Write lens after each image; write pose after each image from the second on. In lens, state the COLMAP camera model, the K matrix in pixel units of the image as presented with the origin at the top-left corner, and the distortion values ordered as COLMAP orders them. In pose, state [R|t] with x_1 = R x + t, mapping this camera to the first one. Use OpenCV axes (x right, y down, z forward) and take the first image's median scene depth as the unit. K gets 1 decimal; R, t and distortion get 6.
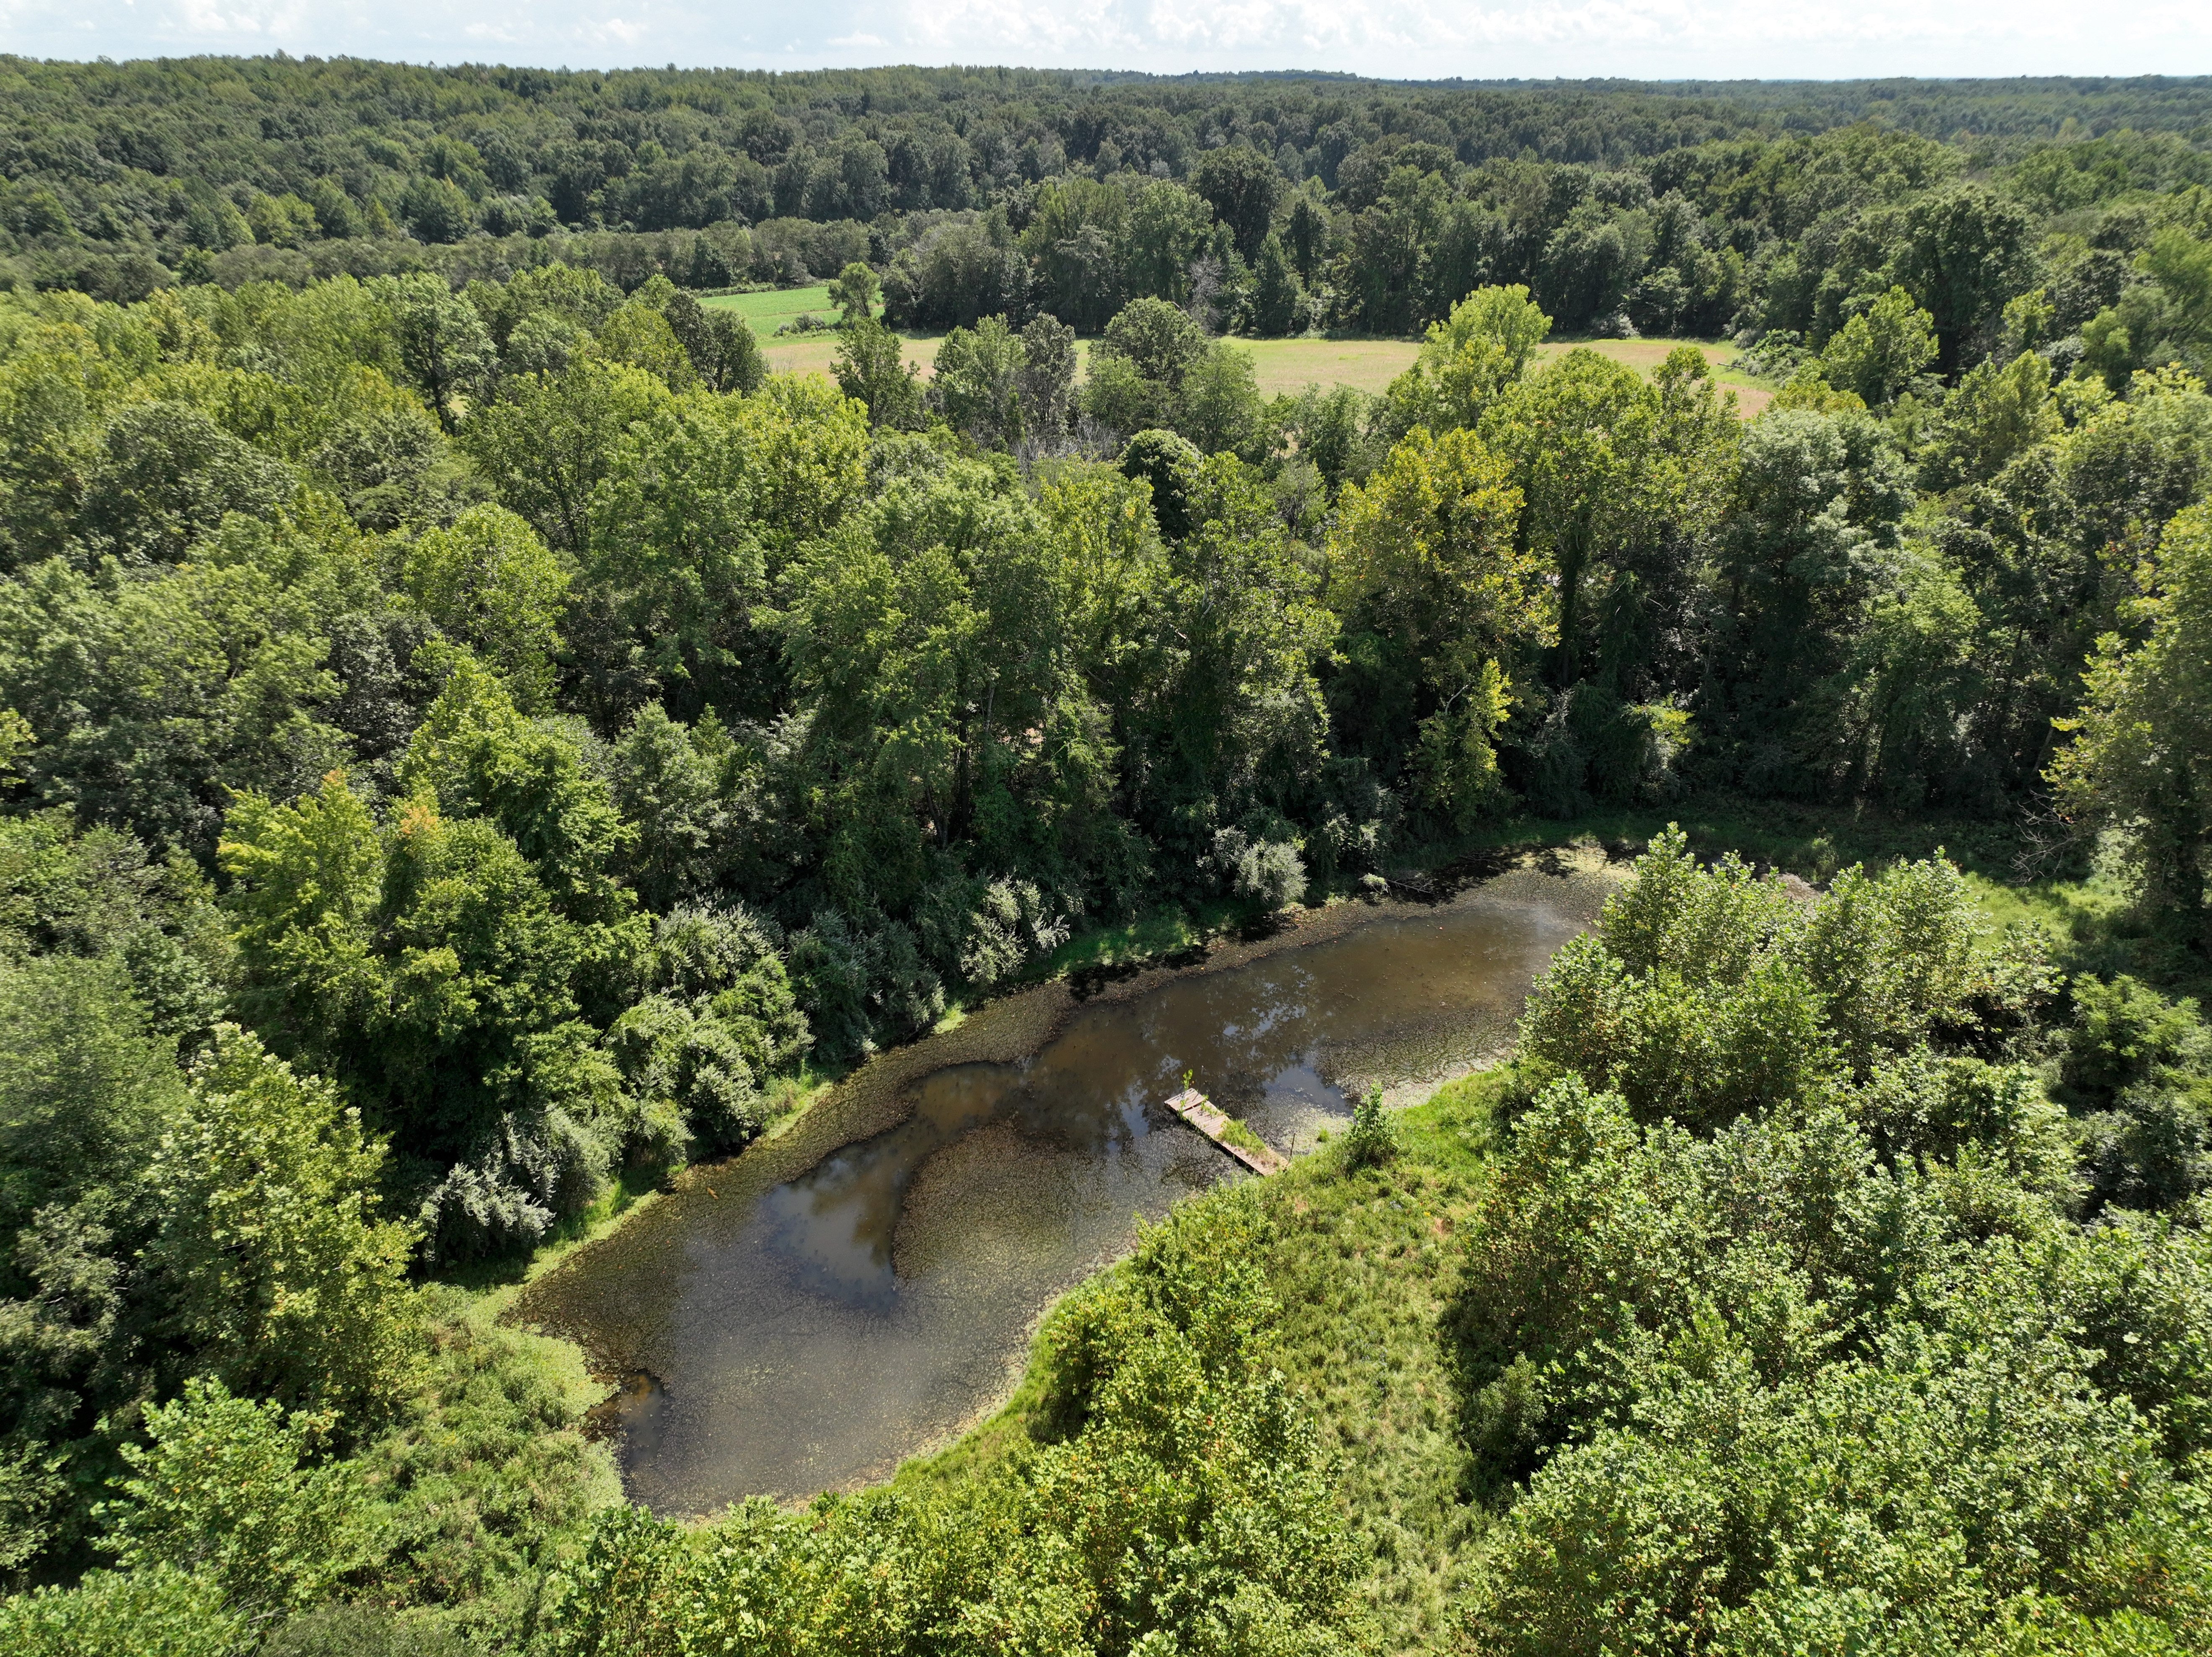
lens RADIAL K [[1577.3, 0, 1107.1], [0, 1577.3, 822.9], [0, 0, 1]] dist [0.003004, 0.016433]
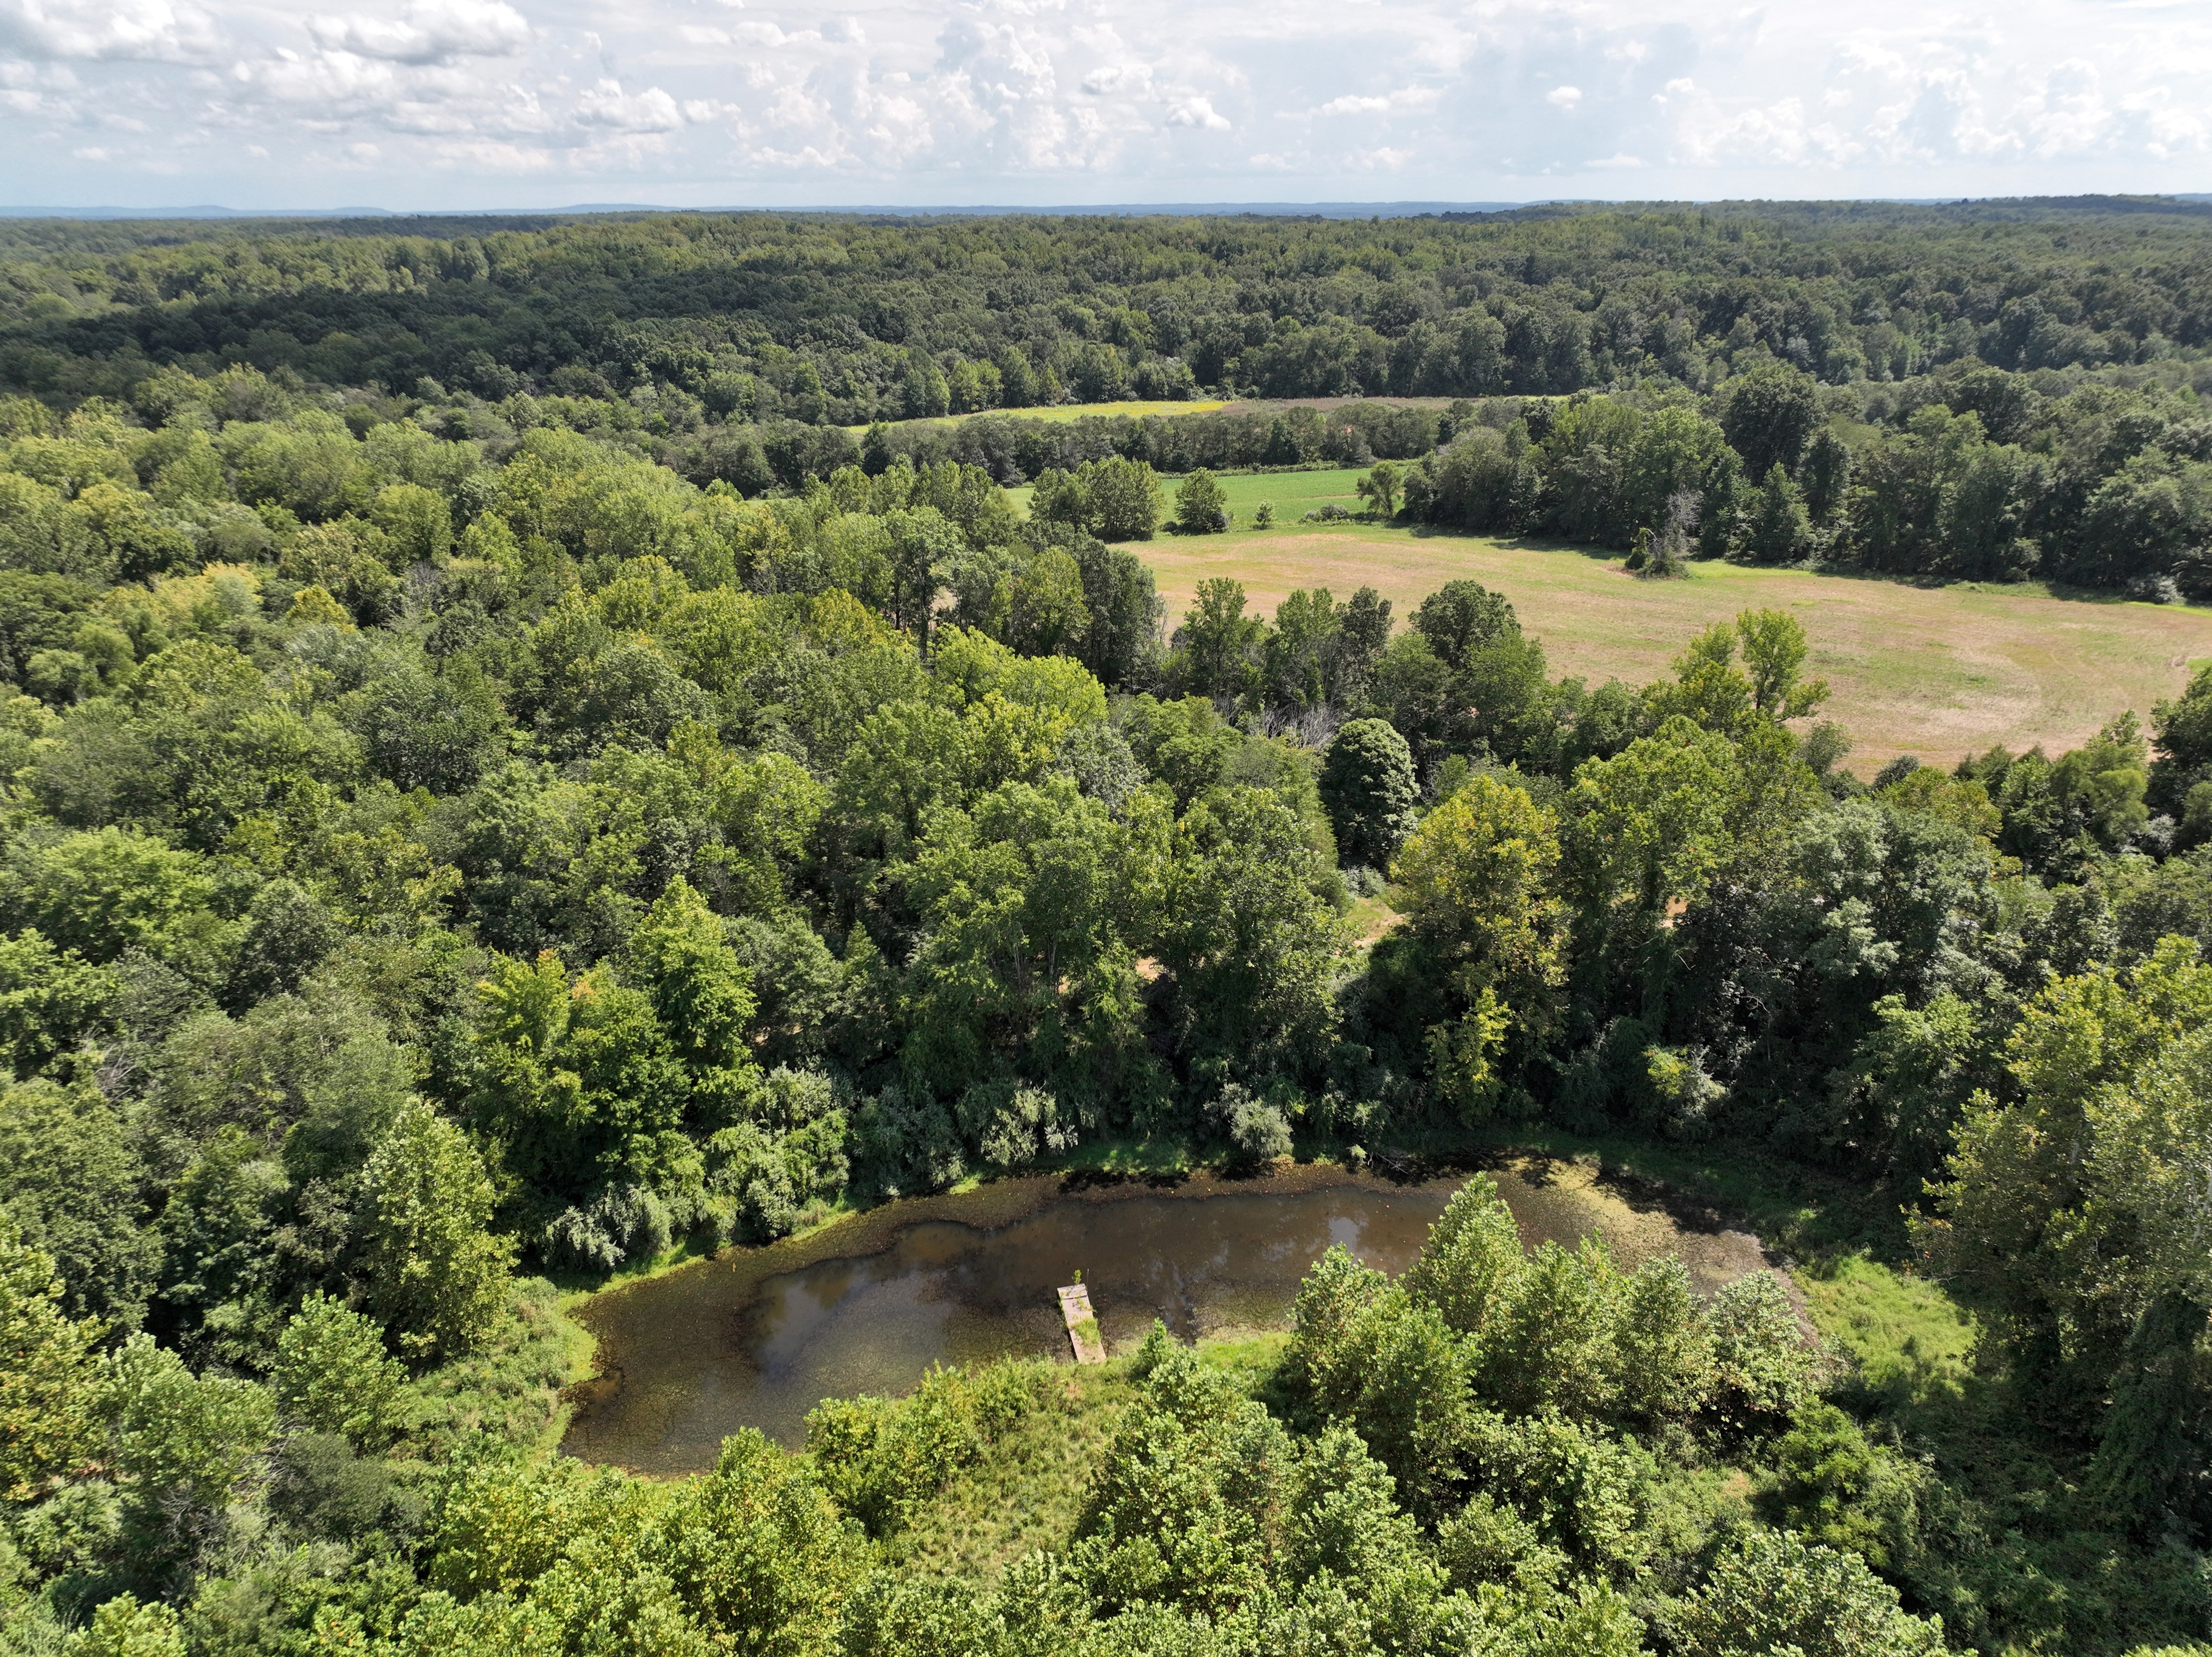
lens RADIAL K [[1577.3, 0, 1105.9], [0, 1577.3, 834.0], [0, 0, 1]] dist [0.003004, 0.016433]
pose [[0.905480, 0.153128, -0.395800, 0.494106], [-0.174169, 0.984560, -0.017542, -0.166915], [0.387002, 0.084820, 0.918169, -0.211002]]
